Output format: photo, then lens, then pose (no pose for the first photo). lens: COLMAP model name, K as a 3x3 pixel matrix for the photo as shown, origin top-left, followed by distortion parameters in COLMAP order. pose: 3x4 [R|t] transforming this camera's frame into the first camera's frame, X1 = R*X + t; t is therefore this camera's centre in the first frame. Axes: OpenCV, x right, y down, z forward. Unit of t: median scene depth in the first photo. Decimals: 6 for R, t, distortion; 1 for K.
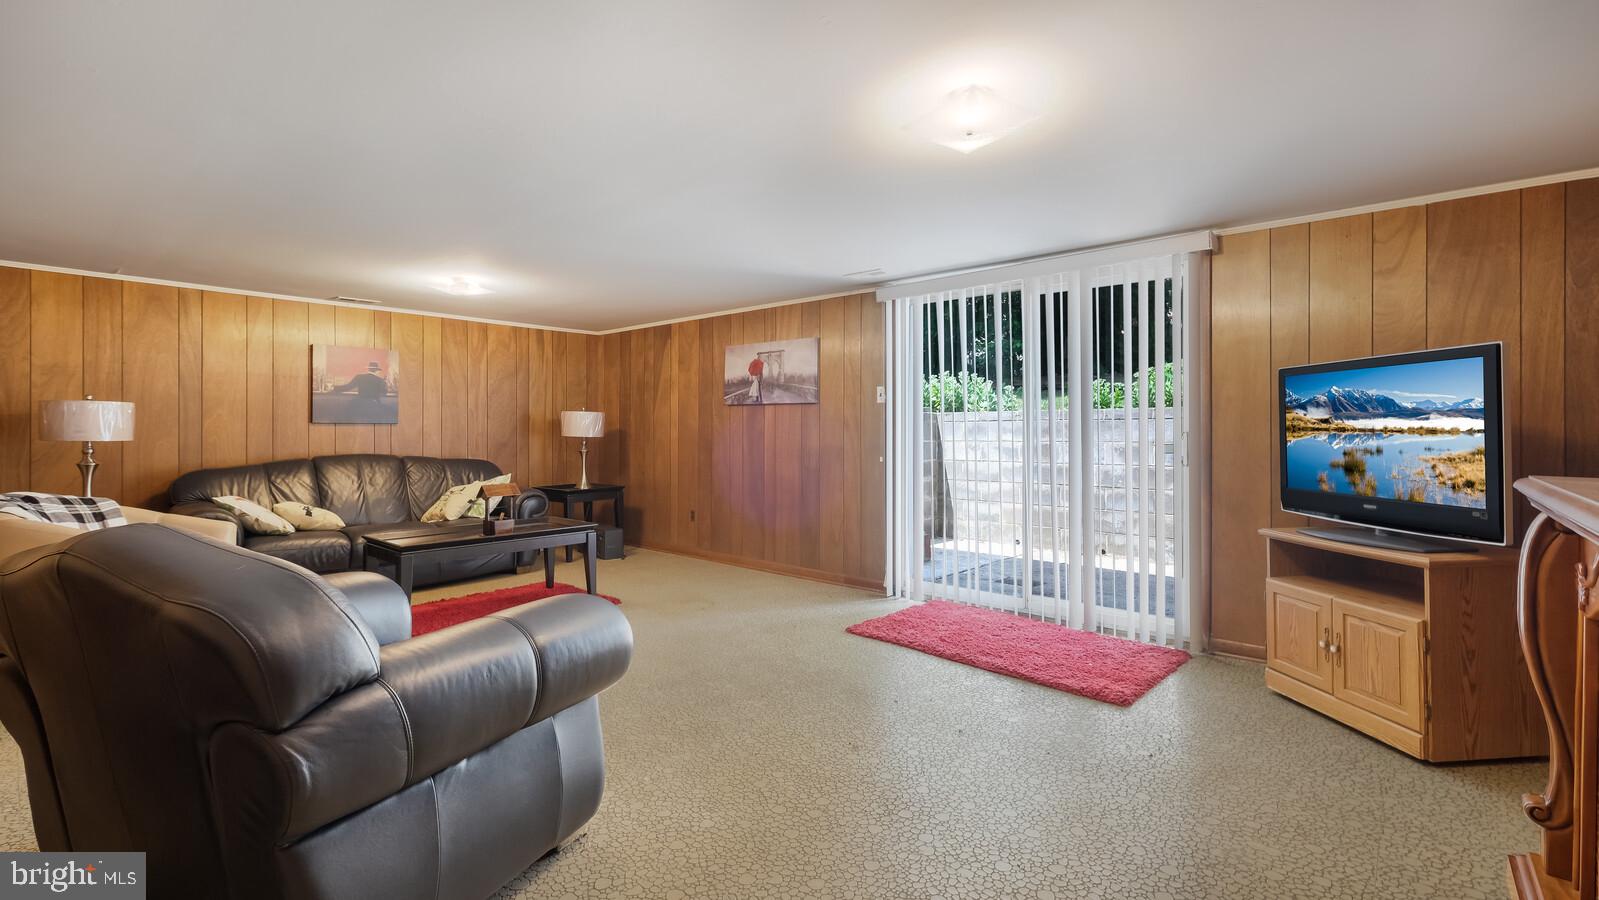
lens RADIAL K [[699.9, 0, 792.3], [0, 699.9, 448.6], [0, 0, 1]] dist [0.002358, -0.000158]
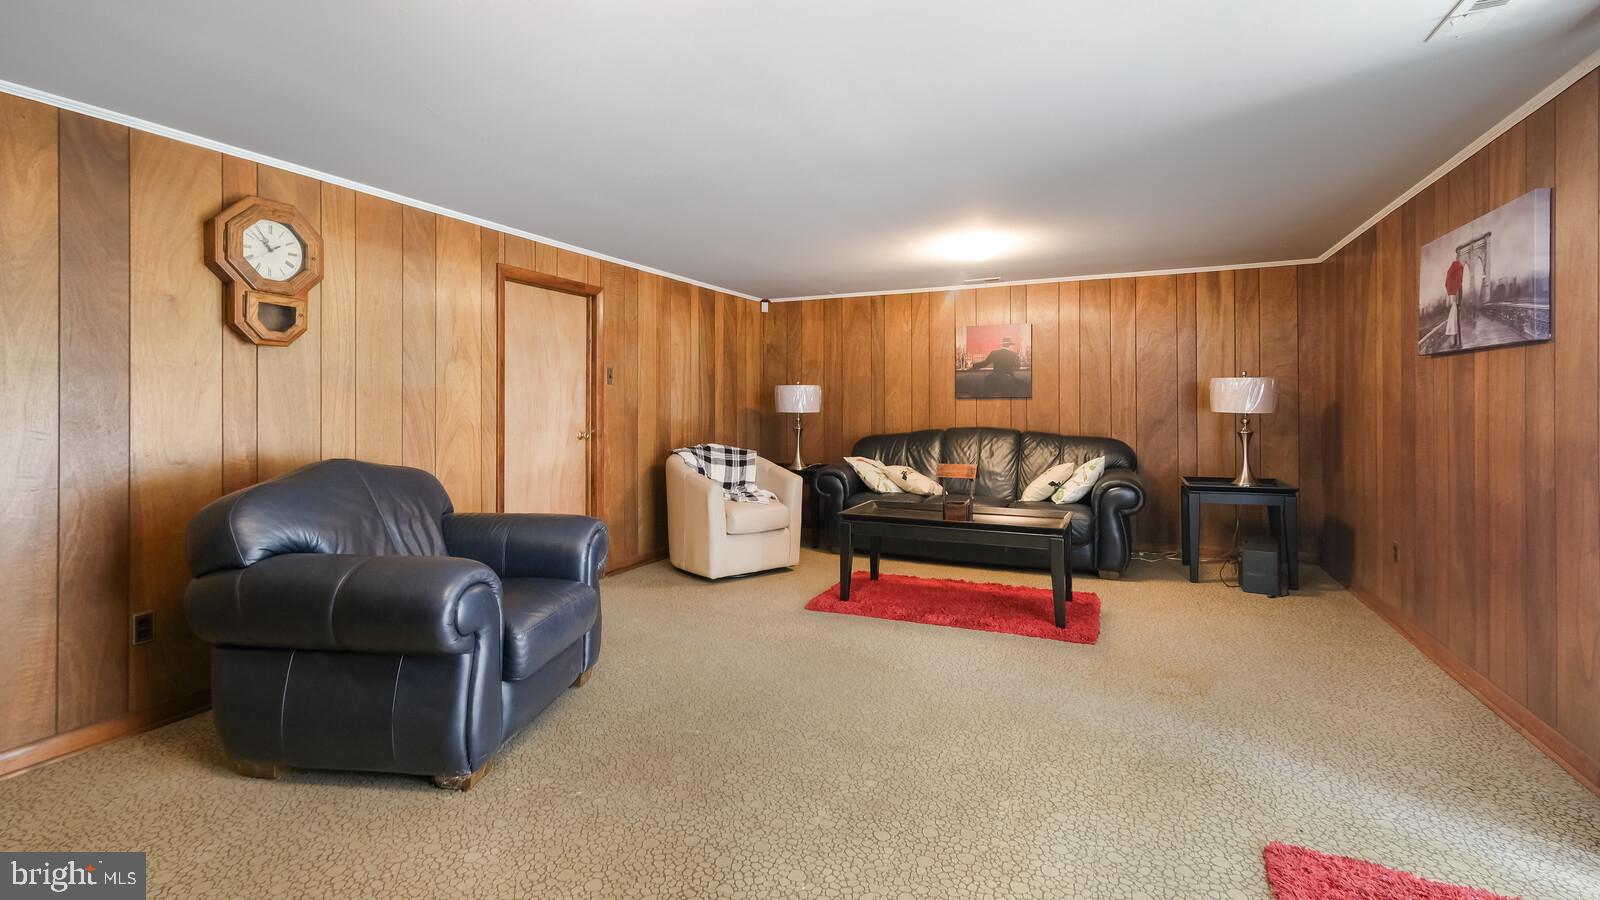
lens RADIAL K [[712.1, 0, 792.2], [0, 712.1, 412.2], [0, 0, 1]] dist [0.003316, 0.000244]
pose [[0.287257, 0.009019, -0.957811, 0.306315], [-0.020928, 0.999776, 0.003138, -0.011623], [0.957625, 0.019144, 0.287381, 0.405307]]
